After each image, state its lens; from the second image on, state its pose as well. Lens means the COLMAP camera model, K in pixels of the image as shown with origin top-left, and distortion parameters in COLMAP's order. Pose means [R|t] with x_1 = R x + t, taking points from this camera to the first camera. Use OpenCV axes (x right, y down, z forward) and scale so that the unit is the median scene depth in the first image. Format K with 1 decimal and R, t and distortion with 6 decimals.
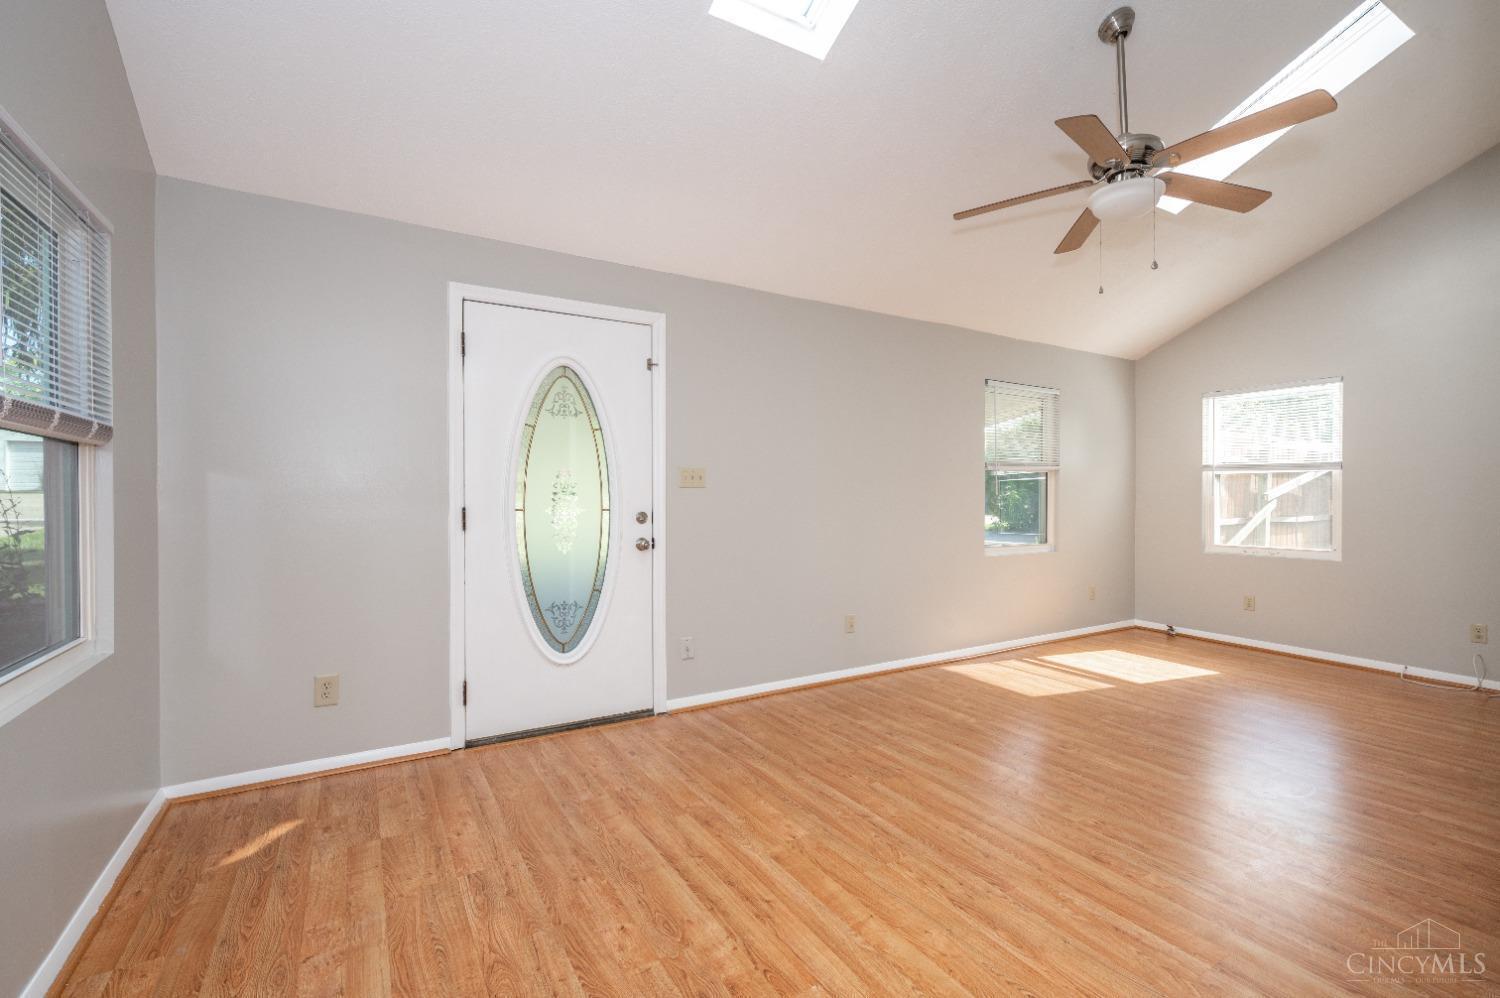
lens RADIAL K [[658.4, 0, 749.6], [0, 658.4, 505.6], [0, 0, 1]] dist [-0.002581, 0.001131]
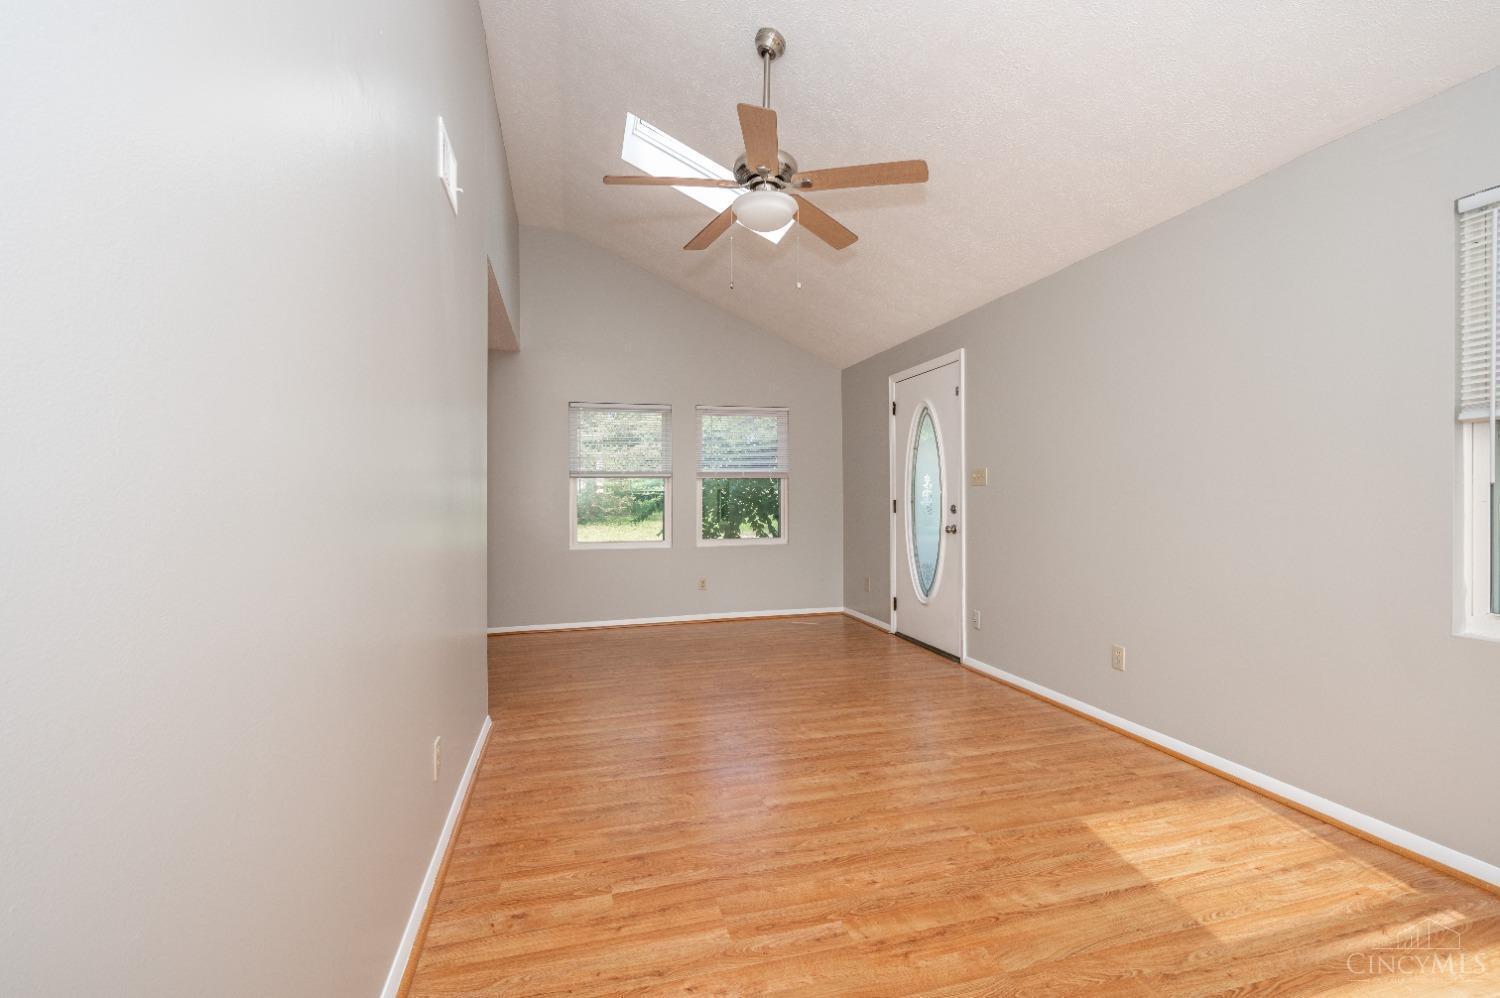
lens RADIAL K [[658.4, 0, 754.9], [0, 658.4, 496.2], [0, 0, 1]] dist [-0.002581, 0.001131]
pose [[-0.253710, 0.009305, -0.967236, 1.252292], [-0.004605, 0.999931, 0.010828, -0.020648], [0.967269, 0.007202, -0.253650, 0.975560]]
